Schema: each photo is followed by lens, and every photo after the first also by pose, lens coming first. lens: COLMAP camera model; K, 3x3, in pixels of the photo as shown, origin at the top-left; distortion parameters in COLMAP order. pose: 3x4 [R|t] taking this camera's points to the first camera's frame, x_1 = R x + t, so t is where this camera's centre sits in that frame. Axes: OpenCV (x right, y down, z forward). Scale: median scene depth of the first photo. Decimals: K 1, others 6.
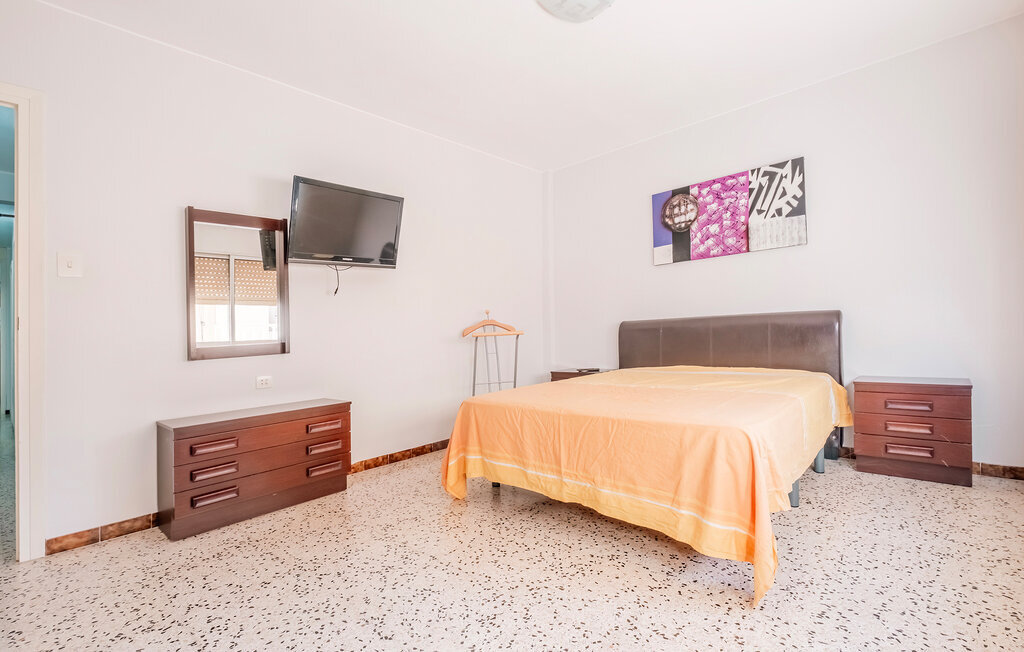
lens RADIAL K [[461.2, 0, 513.3], [0, 461.2, 329.9], [0, 0, 1]] dist [-0.003424, -0.000159]
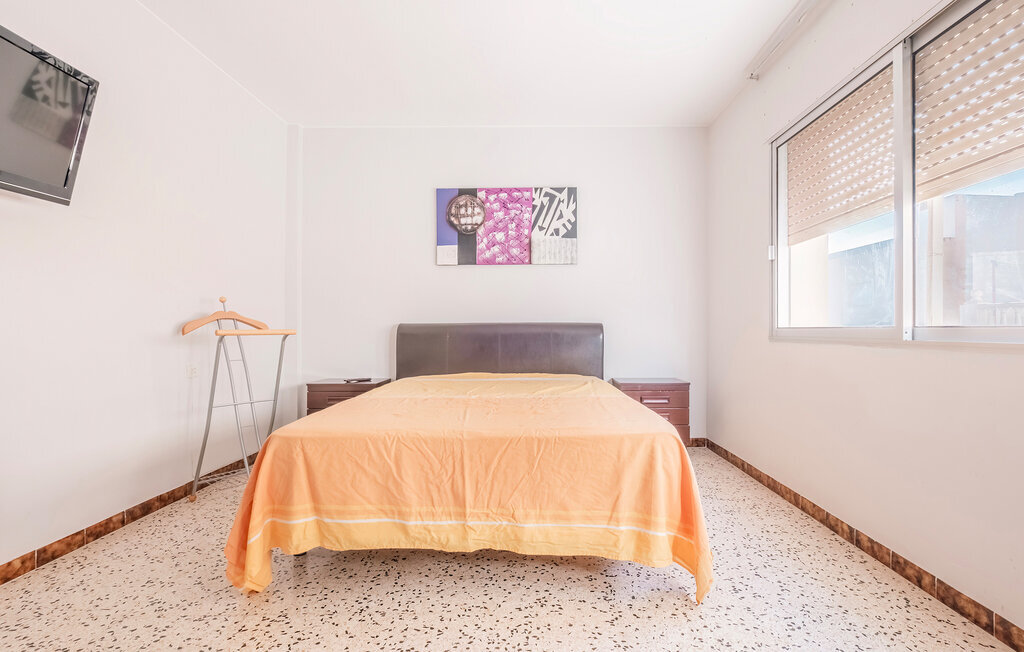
lens RADIAL K [[461.2, 0, 531.6], [0, 461.2, 340.4], [0, 0, 1]] dist [-0.003424, -0.000159]
pose [[0.736788, 0.026124, 0.675618, -0.248438], [-0.032260, 0.999473, -0.003465, 0.012419], [-0.675353, -0.019243, 0.737243, 0.262392]]
